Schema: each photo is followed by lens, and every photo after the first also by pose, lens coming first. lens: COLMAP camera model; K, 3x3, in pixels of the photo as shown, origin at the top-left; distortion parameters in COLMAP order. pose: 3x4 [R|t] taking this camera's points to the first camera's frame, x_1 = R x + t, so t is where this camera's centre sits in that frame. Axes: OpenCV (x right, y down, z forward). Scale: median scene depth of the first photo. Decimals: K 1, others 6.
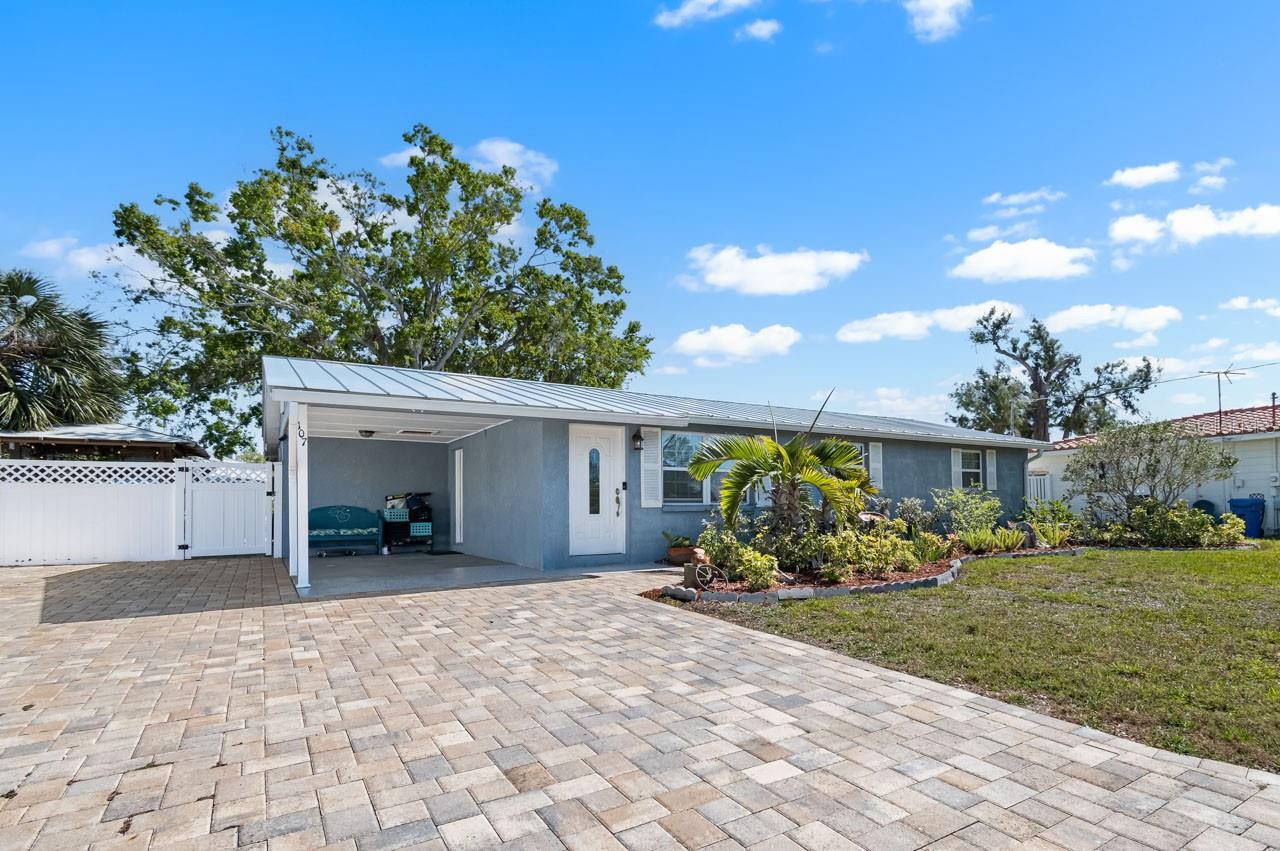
lens RADIAL K [[635.7, 0, 708.9], [0, 635.7, 498.3], [0, 0, 1]] dist [0.002030, 0.000345]
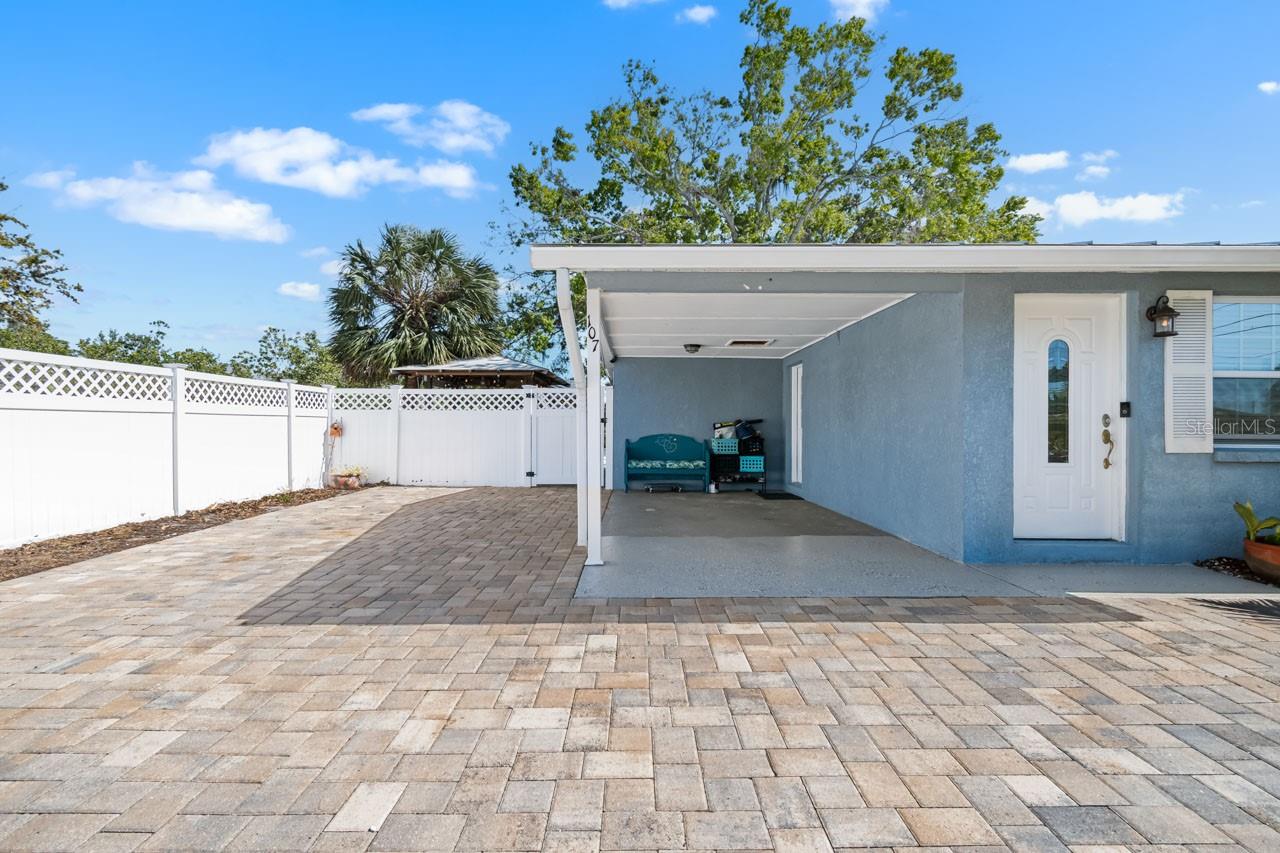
lens RADIAL K [[669.7, 0, 640.0], [0, 669.7, 426.5], [0, 0, 1]] dist [0.033024, -0.020055]
pose [[0.833040, 0.008930, -0.553141, -0.100317], [-0.006943, 0.999960, 0.005687, -0.004015], [0.553169, -0.000897, 0.833069, 0.210974]]
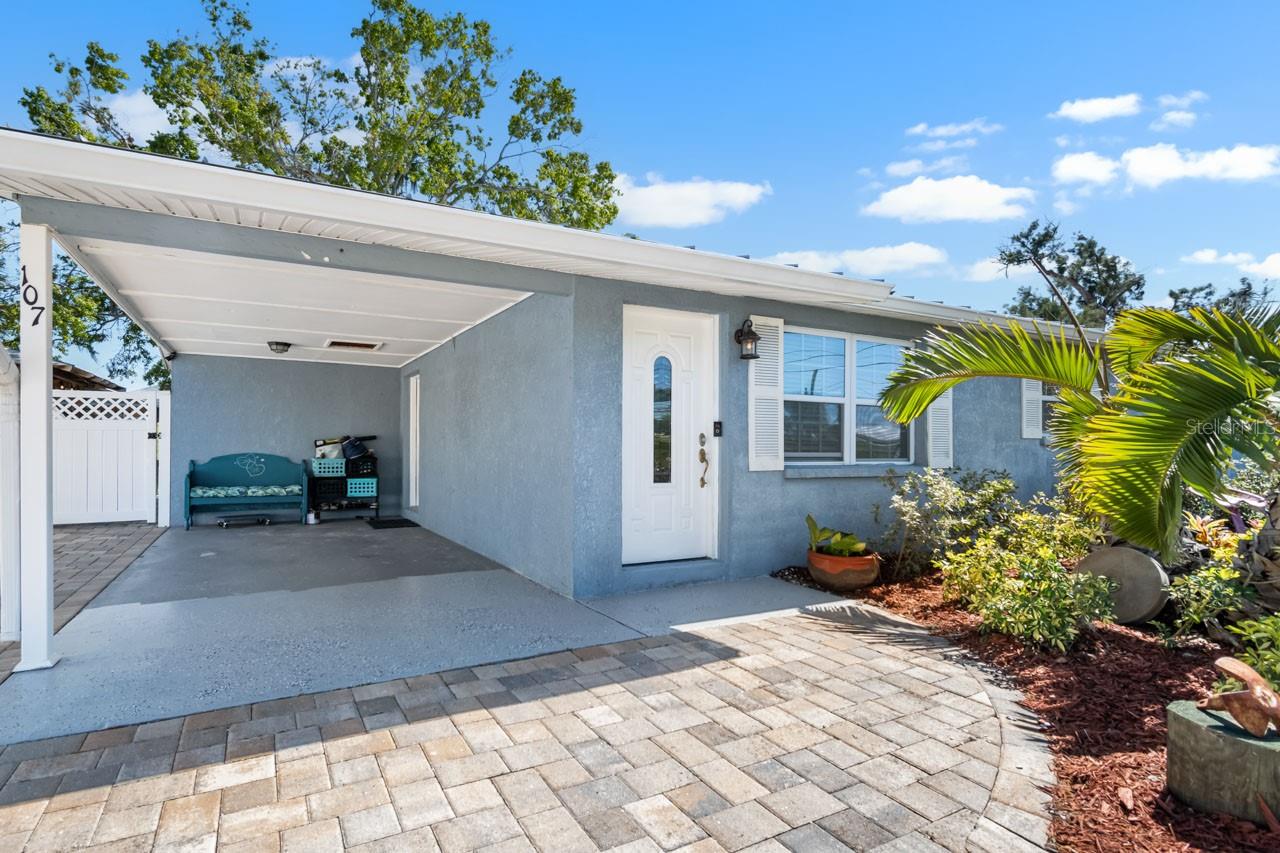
lens RADIAL K [[680.7, 0, 622.4], [0, 680.7, 445.8], [0, 0, 1]] dist [0.019230, 0.000572]
pose [[0.996278, 0.010379, -0.085575, -0.104383], [-0.009964, 0.999936, 0.005275, -0.005049], [0.085624, -0.004403, 0.996318, 0.281392]]
